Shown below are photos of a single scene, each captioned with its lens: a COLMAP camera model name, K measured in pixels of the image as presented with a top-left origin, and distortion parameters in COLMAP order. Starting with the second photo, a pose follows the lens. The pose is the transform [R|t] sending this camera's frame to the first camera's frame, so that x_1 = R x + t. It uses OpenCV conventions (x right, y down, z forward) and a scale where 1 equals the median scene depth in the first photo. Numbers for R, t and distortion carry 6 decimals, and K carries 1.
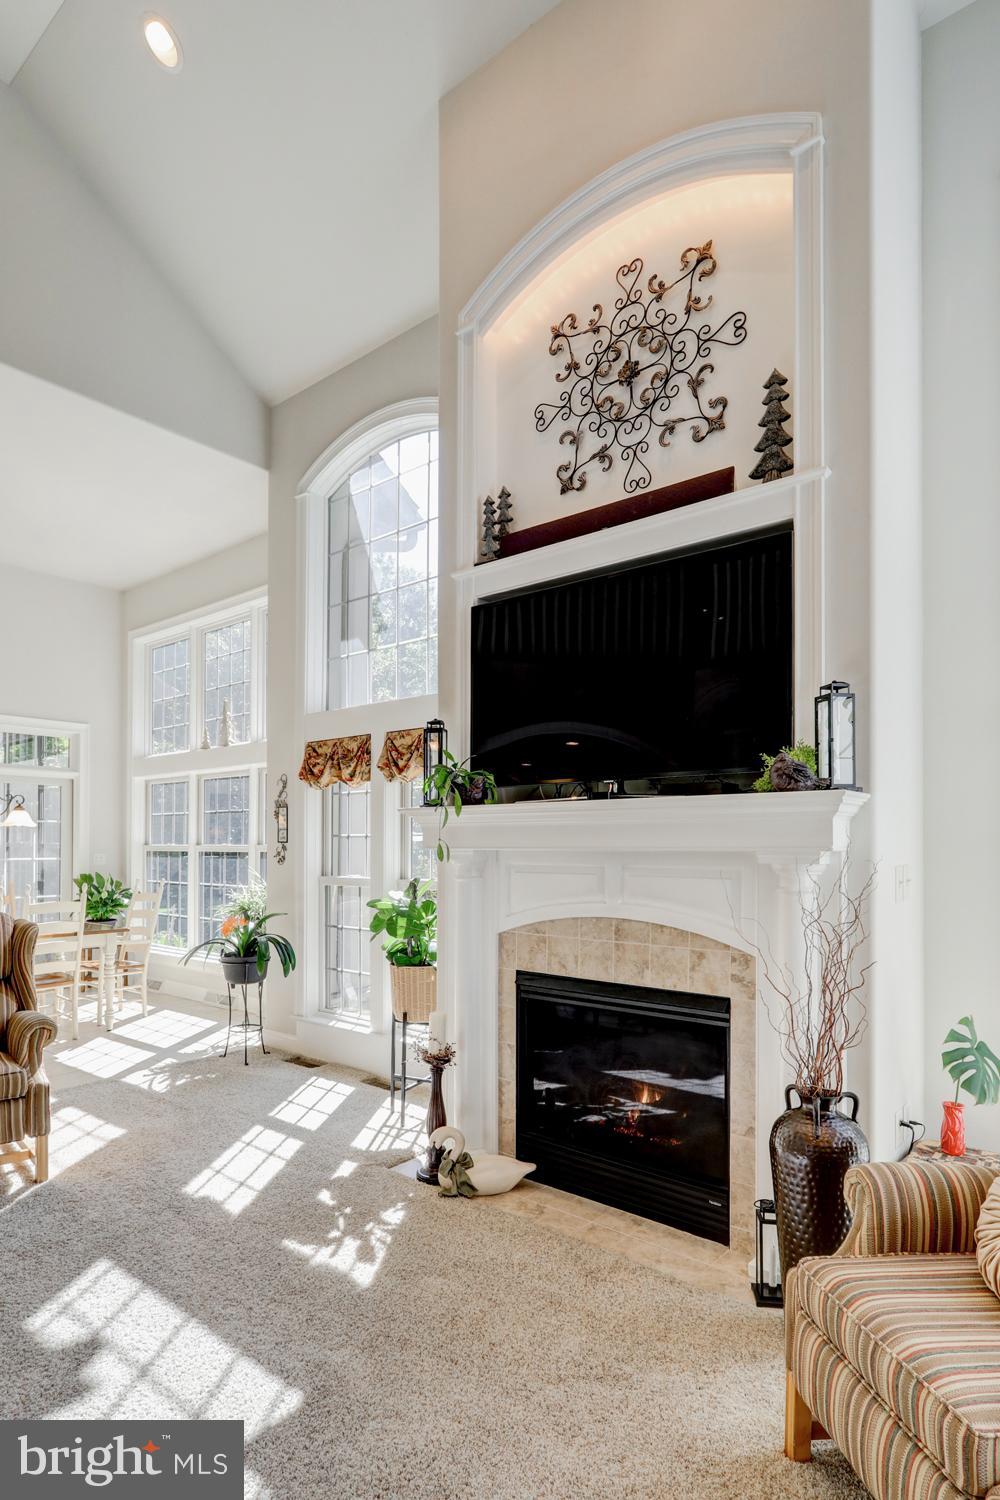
lens RADIAL K [[827.0, 0, 489.1], [0, 827.0, 838.5], [0, 0, 1]] dist [-0.000744, 0.002715]
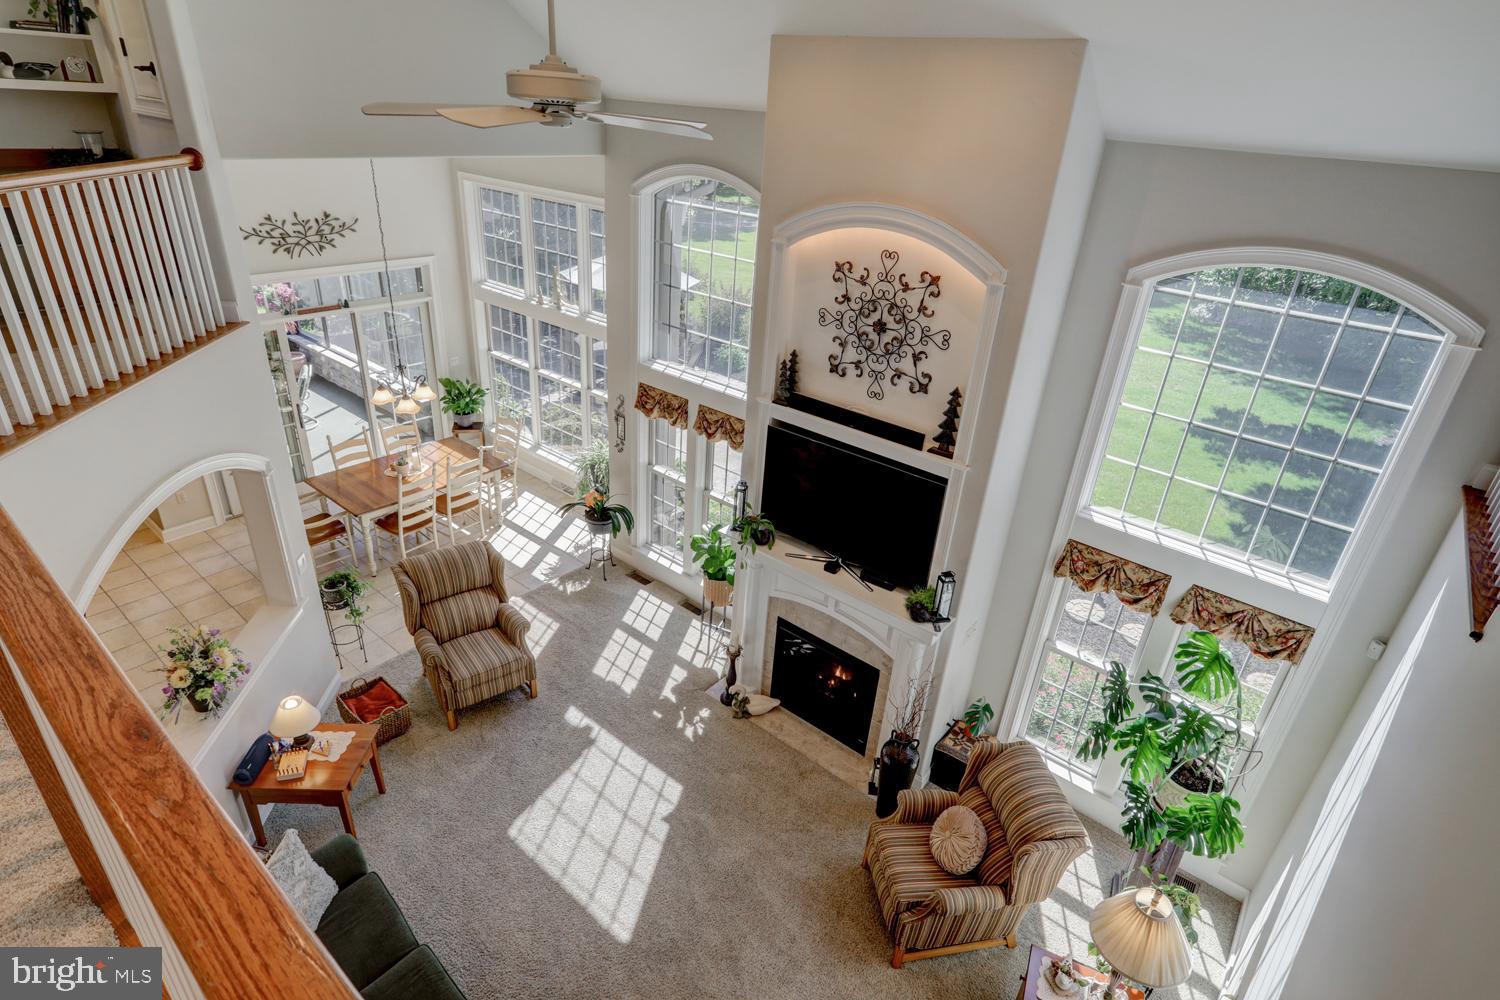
lens RADIAL K [[798.4, 0, 750.0], [0, 798.4, 500.0], [0, 0, 1]] dist [0.000718, 0.000248]
pose [[0.997835, 0.051133, 0.041362, -0.122820], [-0.064557, 0.881625, 0.467514, -0.944567], [-0.012560, -0.469172, 0.883017, -0.494771]]
